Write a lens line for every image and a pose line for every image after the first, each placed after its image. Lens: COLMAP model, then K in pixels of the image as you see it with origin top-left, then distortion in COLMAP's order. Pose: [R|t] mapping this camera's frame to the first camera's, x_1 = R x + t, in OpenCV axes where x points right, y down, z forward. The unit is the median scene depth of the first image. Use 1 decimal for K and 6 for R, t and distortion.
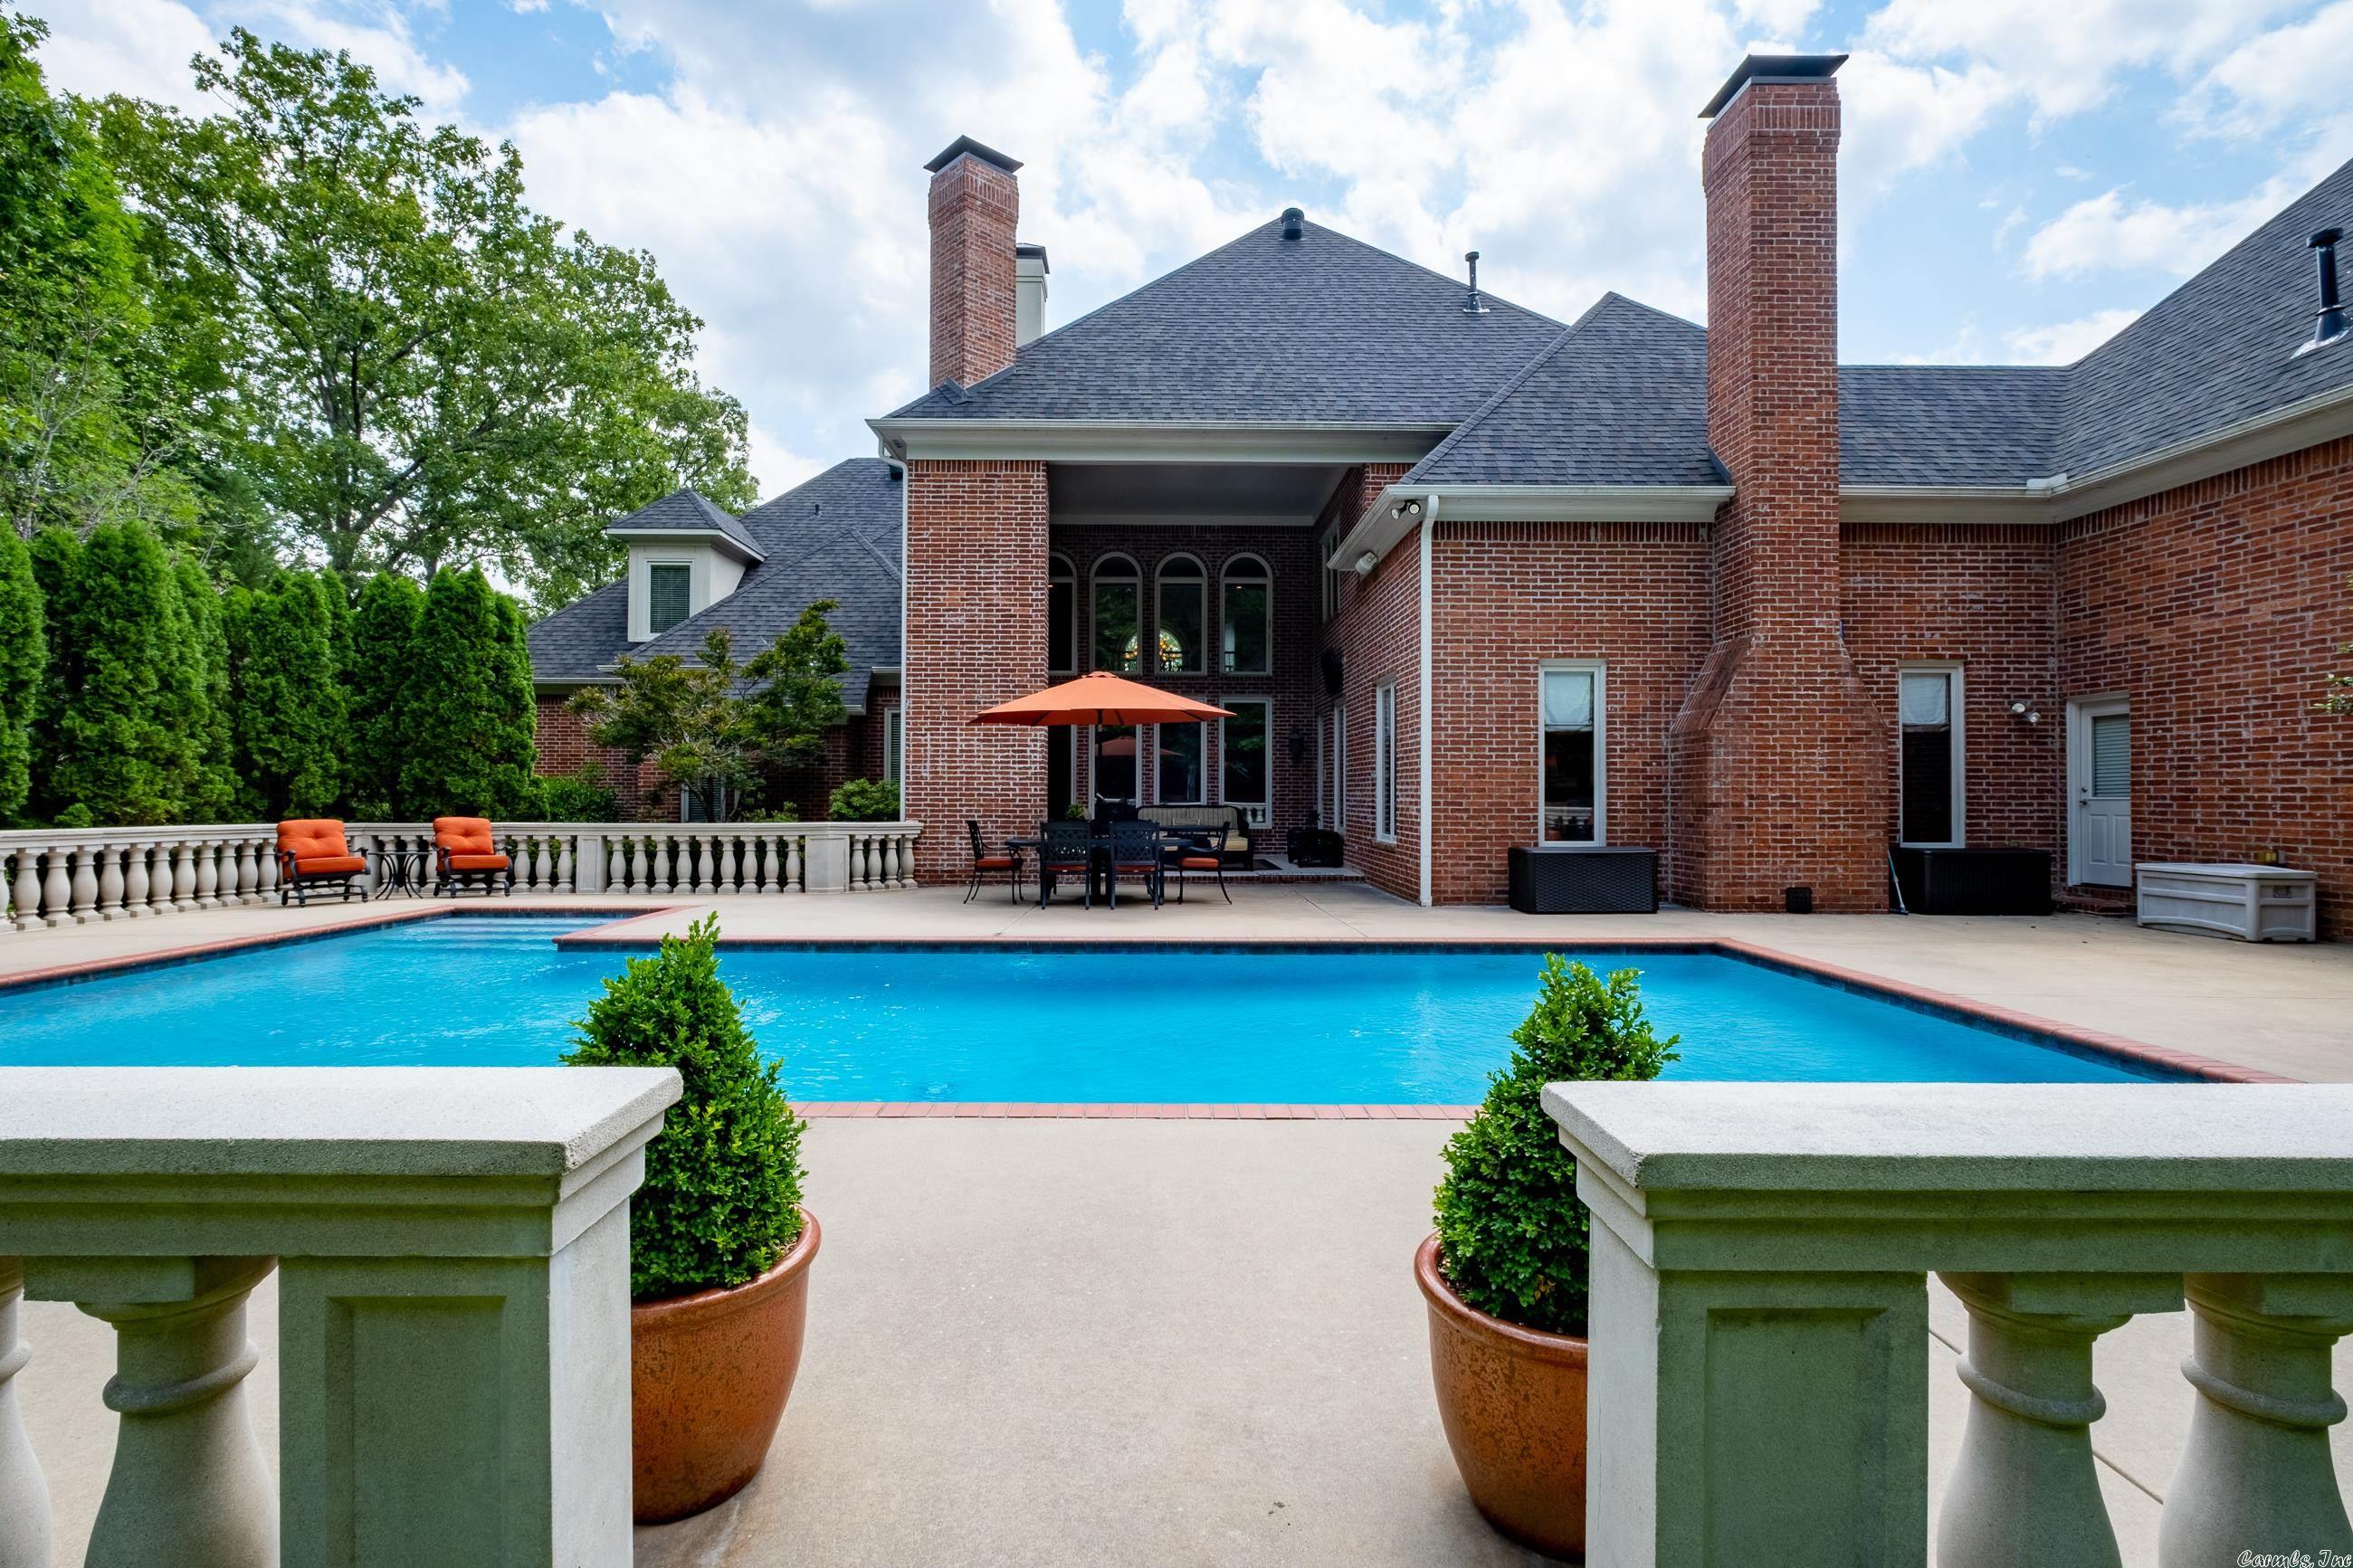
lens RADIAL K [[1082.5, 0, 1182.9], [0, 1082.5, 788.2], [0, 0, 1]] dist [-0.002886, 0.000272]
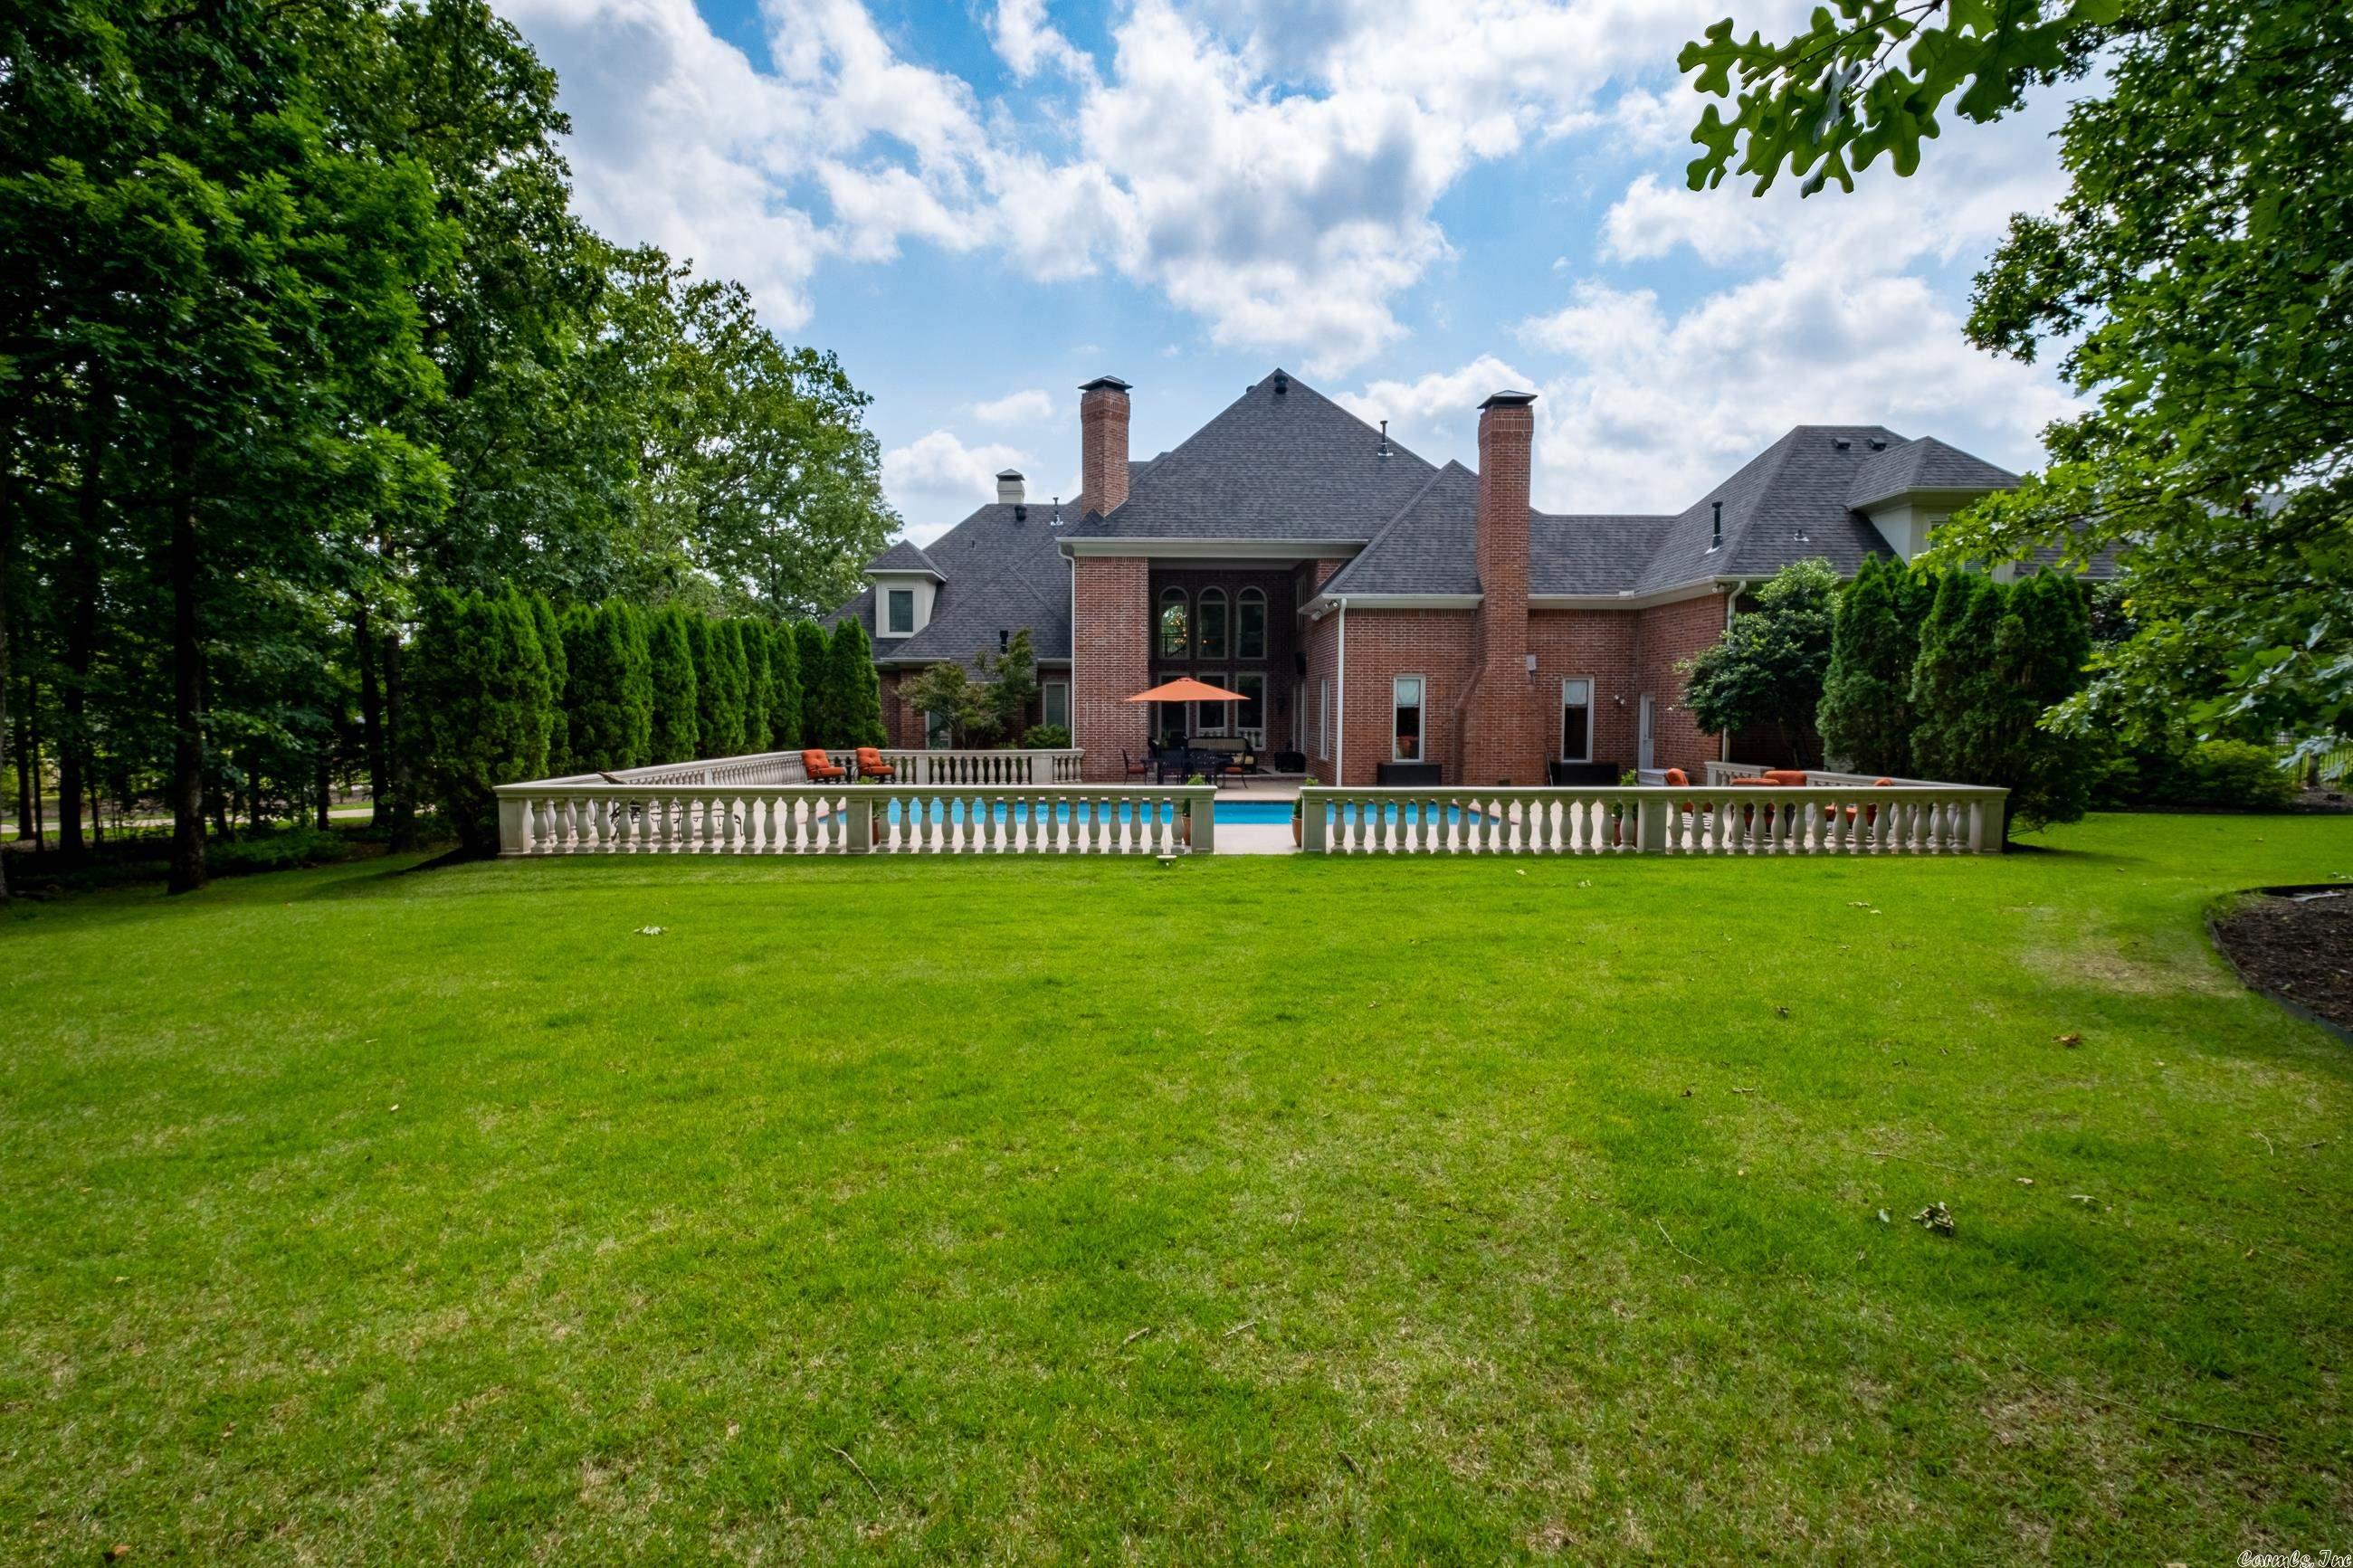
lens RADIAL K [[1082.5, 0, 1173.6], [0, 1082.5, 785.2], [0, 0, 1]] dist [-0.002886, 0.000272]
pose [[0.999991, -0.000229, 0.004145, -0.093776], [-0.000091, 0.997039, 0.076891, -0.053469], [-0.004150, -0.076891, 0.997031, -0.941781]]
